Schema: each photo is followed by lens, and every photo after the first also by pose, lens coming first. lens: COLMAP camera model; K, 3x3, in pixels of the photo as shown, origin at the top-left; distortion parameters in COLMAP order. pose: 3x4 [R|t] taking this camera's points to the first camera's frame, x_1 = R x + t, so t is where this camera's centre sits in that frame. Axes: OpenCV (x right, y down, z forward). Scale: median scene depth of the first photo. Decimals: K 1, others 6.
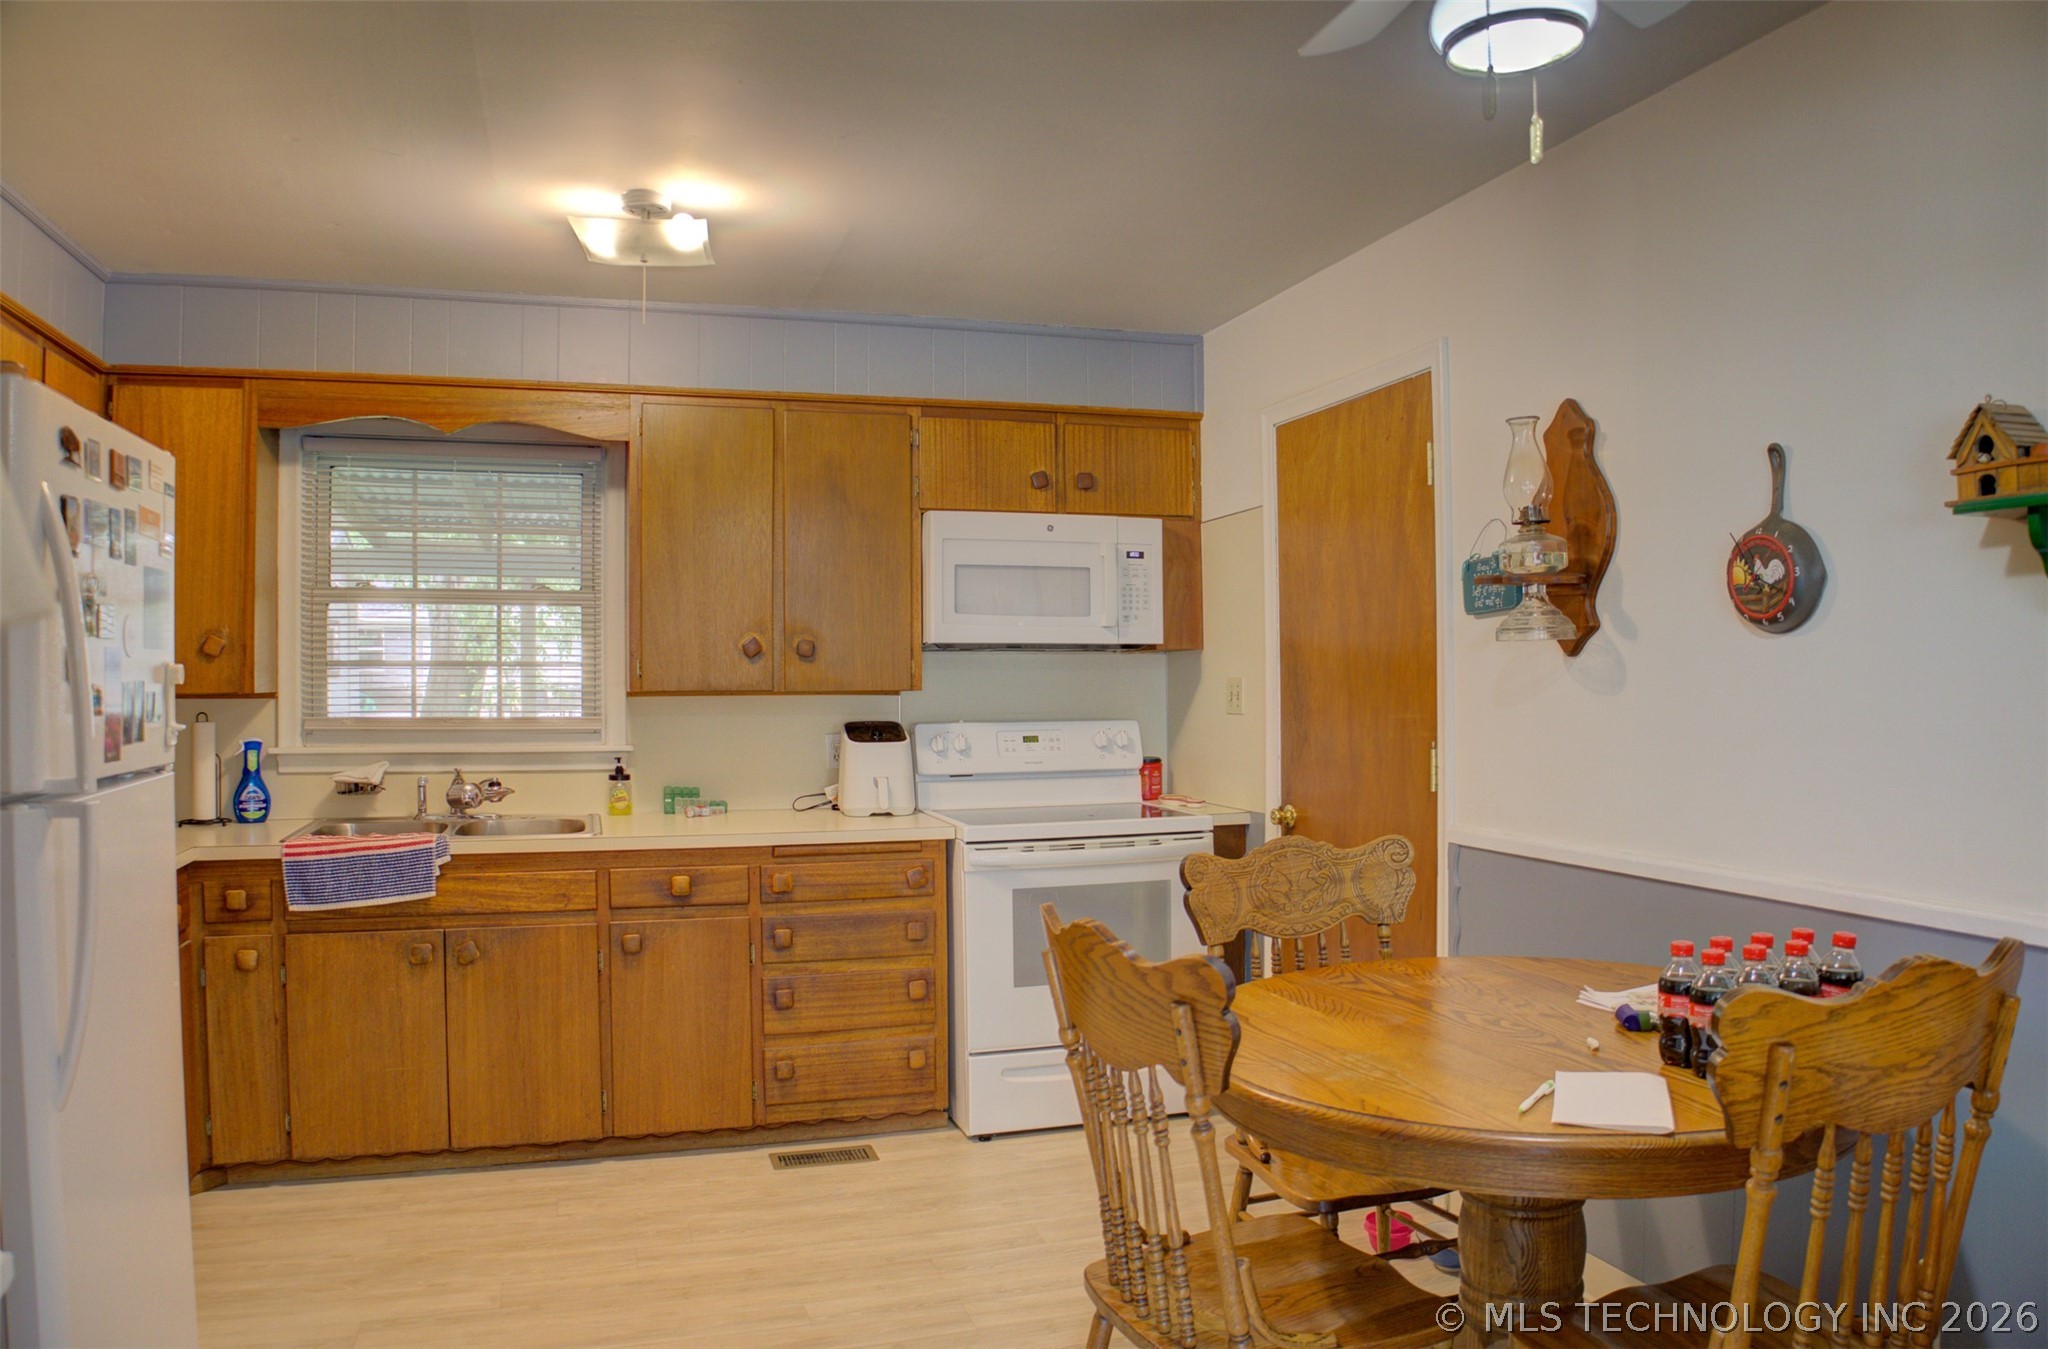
lens RADIAL K [[1432.0, 0, 1024.0], [0, 1432.0, 674.5], [0, 0, 1]] dist [-0.185263, 0.165092]
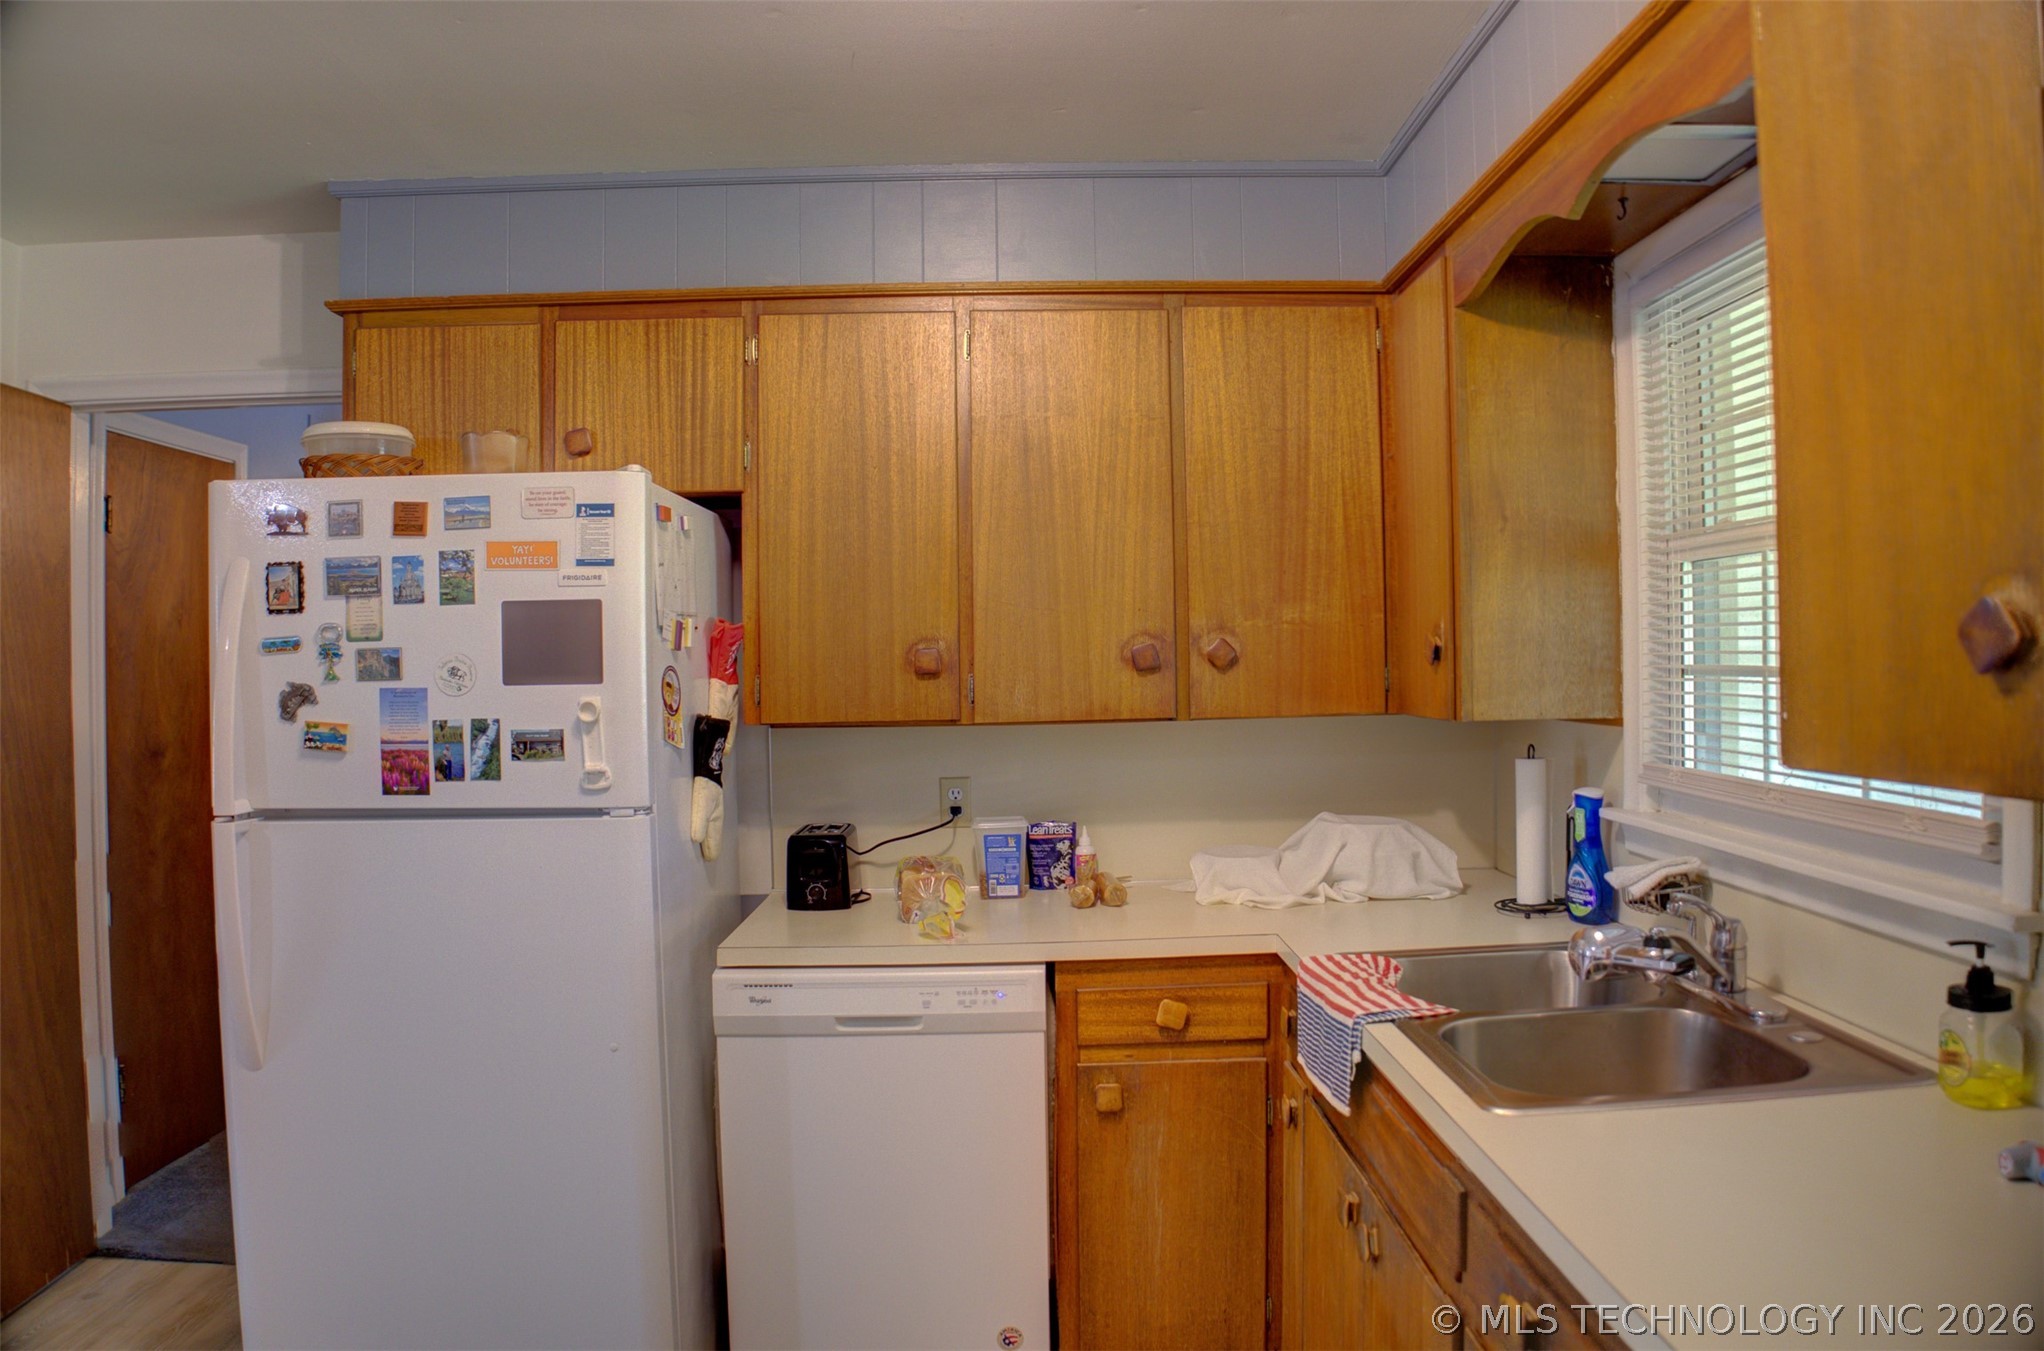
lens RADIAL K [[1383.3, 0, 1022.7], [0, 1383.3, 668.3], [0, 0, 1]] dist [-0.096680, -0.006897]
pose [[-0.298202, 0.007186, -0.954476, 0.105545], [0.016986, 0.999853, 0.002221, -0.016023], [0.954352, -0.015550, -0.298280, 0.956988]]
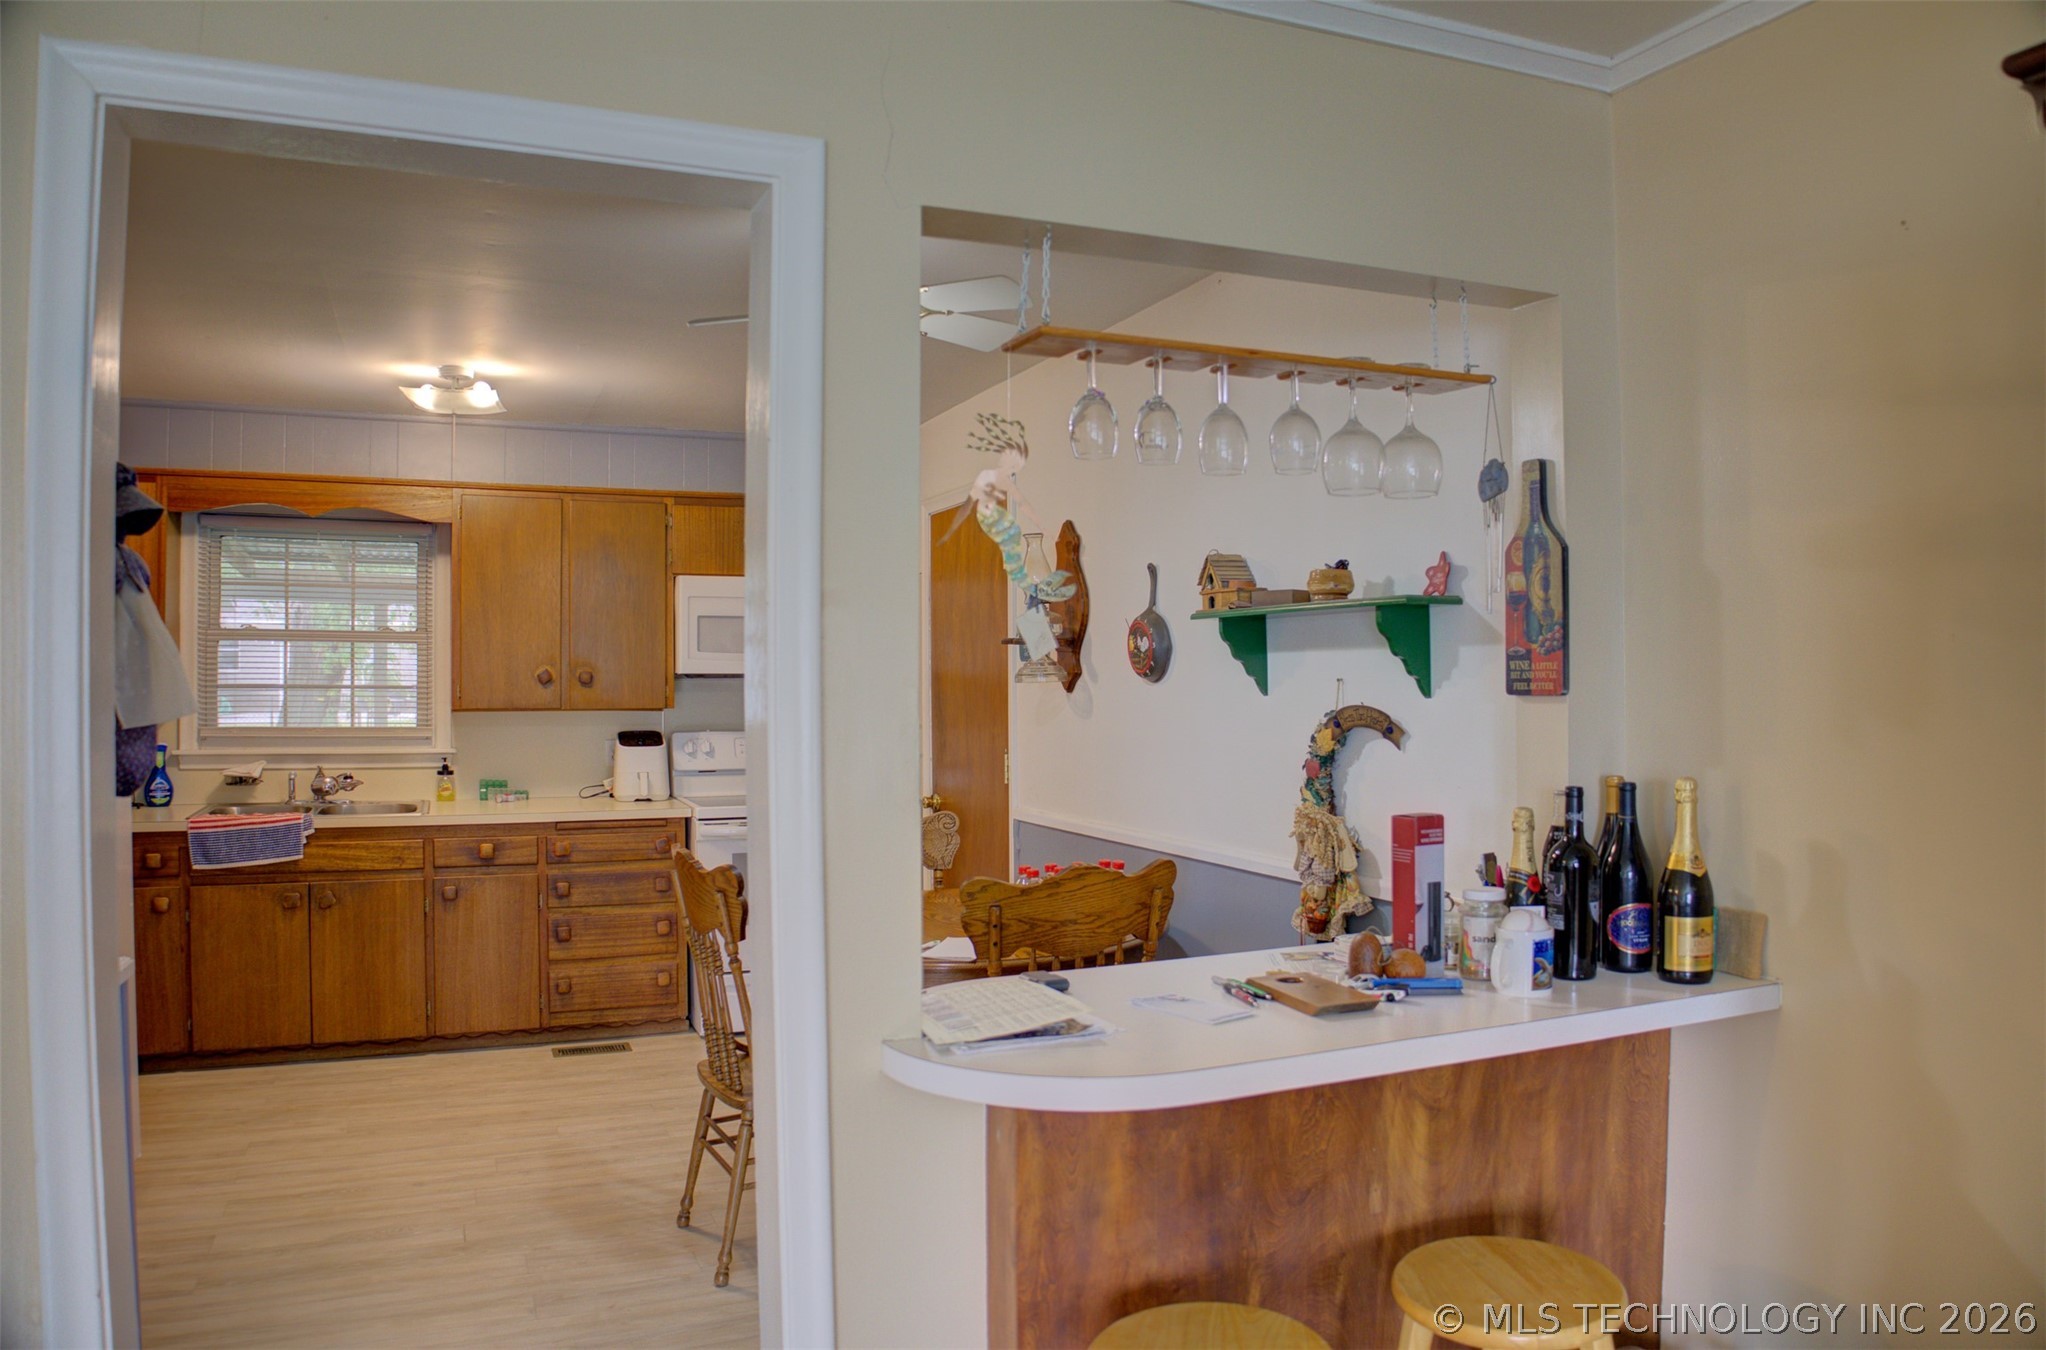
lens RADIAL K [[1386.9, 0, 1023.0], [0, 1386.9, 675.0], [0, 0, 1]] dist [-0.148981, 0.089523]
pose [[0.995055, 0.005101, 0.099195, 0.141902], [-0.004757, 0.999982, -0.003695, -0.018733], [-0.099212, 0.003205, 0.995061, -0.357417]]
